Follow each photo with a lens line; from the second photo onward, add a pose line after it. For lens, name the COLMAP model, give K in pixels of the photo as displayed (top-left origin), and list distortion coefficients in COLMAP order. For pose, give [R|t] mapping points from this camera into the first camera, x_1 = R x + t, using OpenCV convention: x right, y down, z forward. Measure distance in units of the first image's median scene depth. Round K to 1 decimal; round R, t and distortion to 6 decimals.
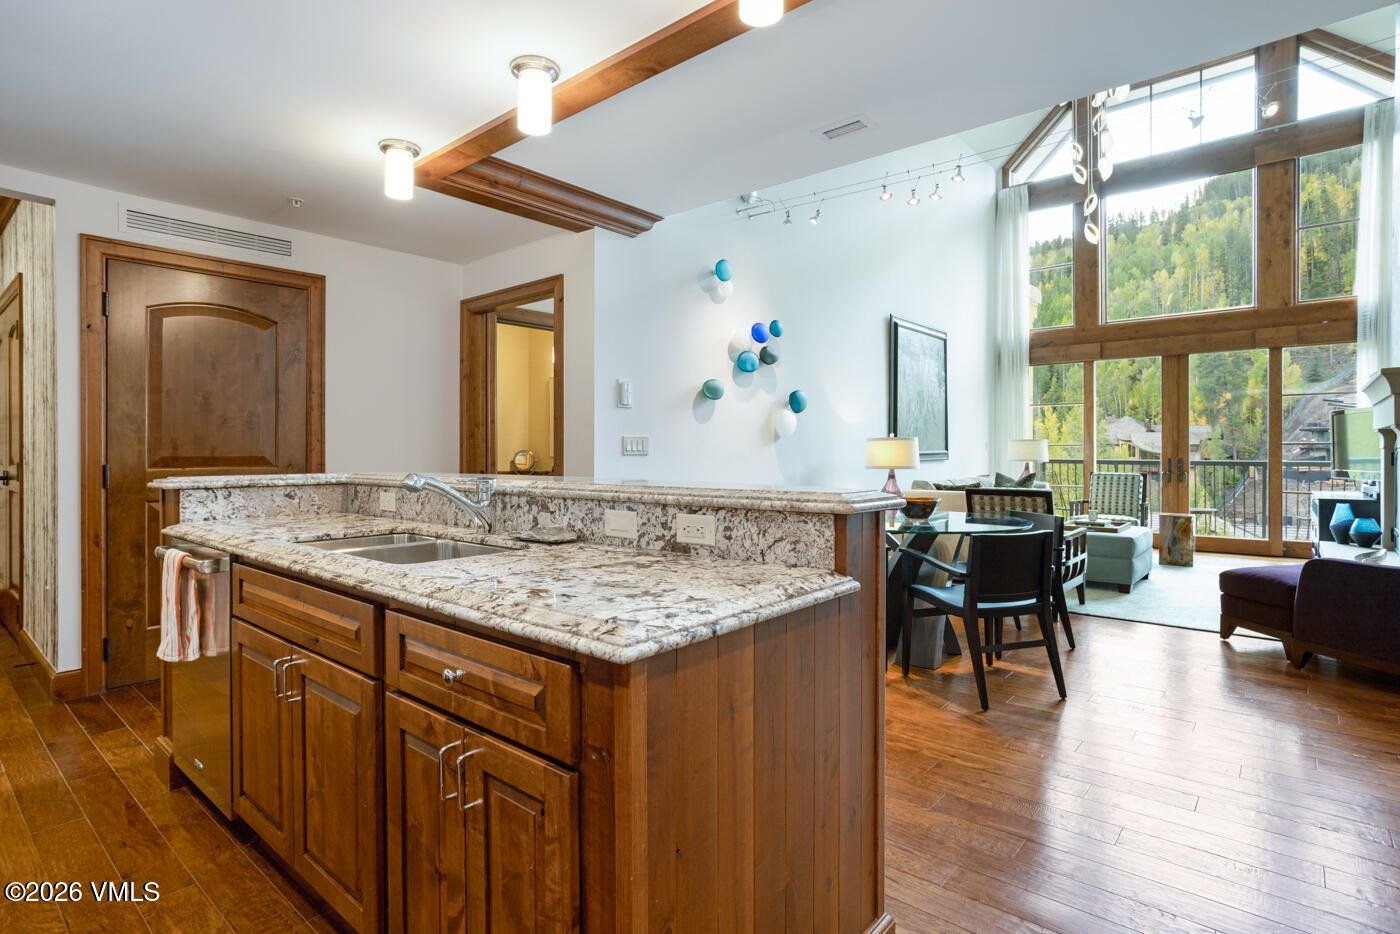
lens RADIAL K [[701.0, 0, 702.6], [0, 701.0, 455.2], [0, 0, 1]] dist [0.002490, 0.006211]
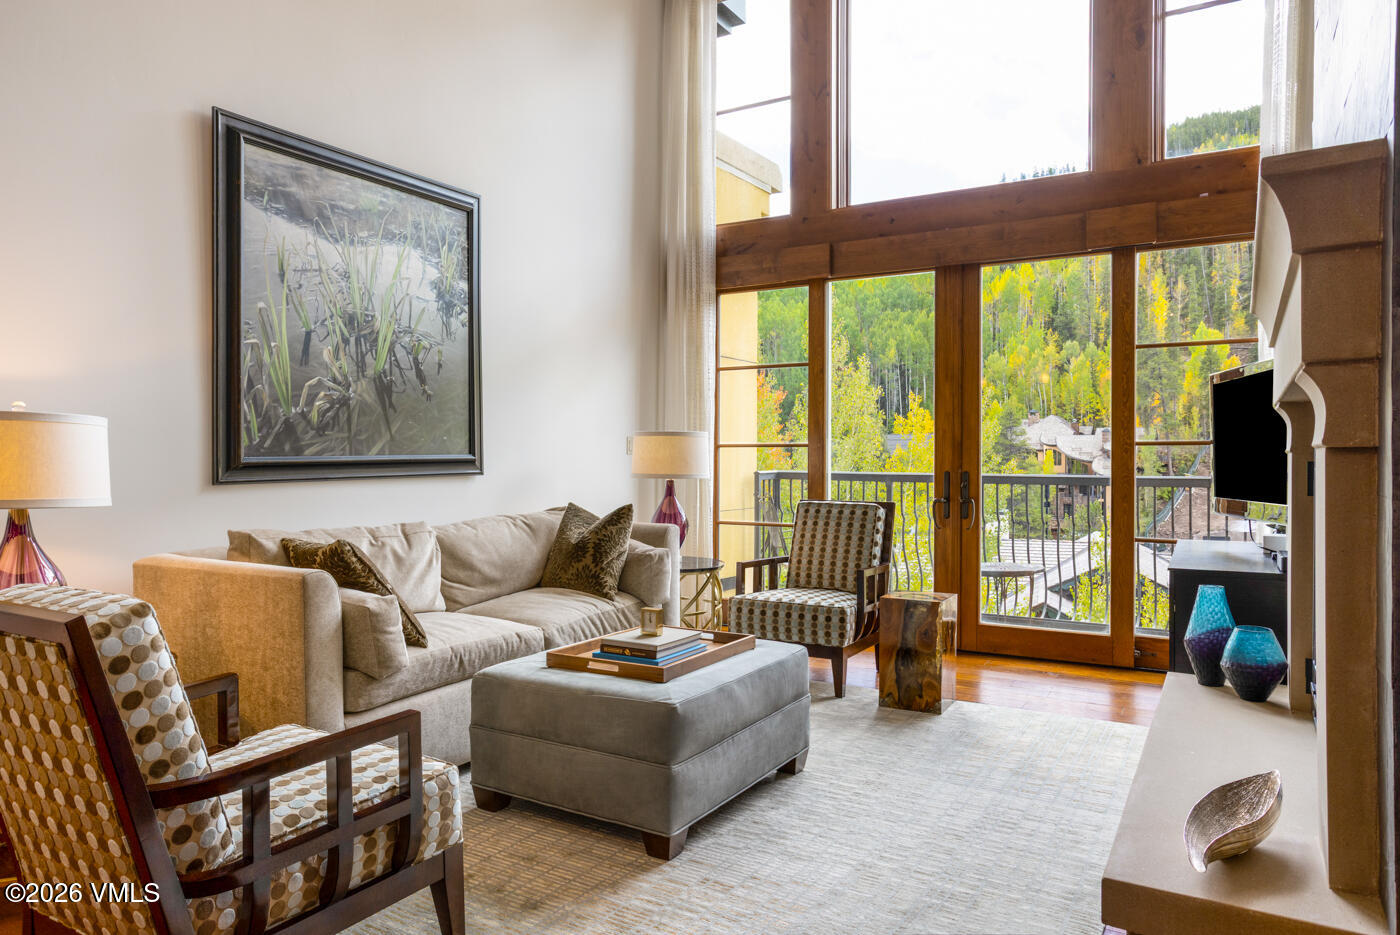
lens RADIAL K [[908.5, 0, 698.2], [0, 908.5, 468.5], [0, 0, 1]] dist [-0.008620, 0.009270]
pose [[0.986840, 0.000862, 0.161694, 0.372130], [-0.001997, 0.999974, 0.006857, -0.001855], [-0.161684, -0.007090, 0.986817, 0.372525]]
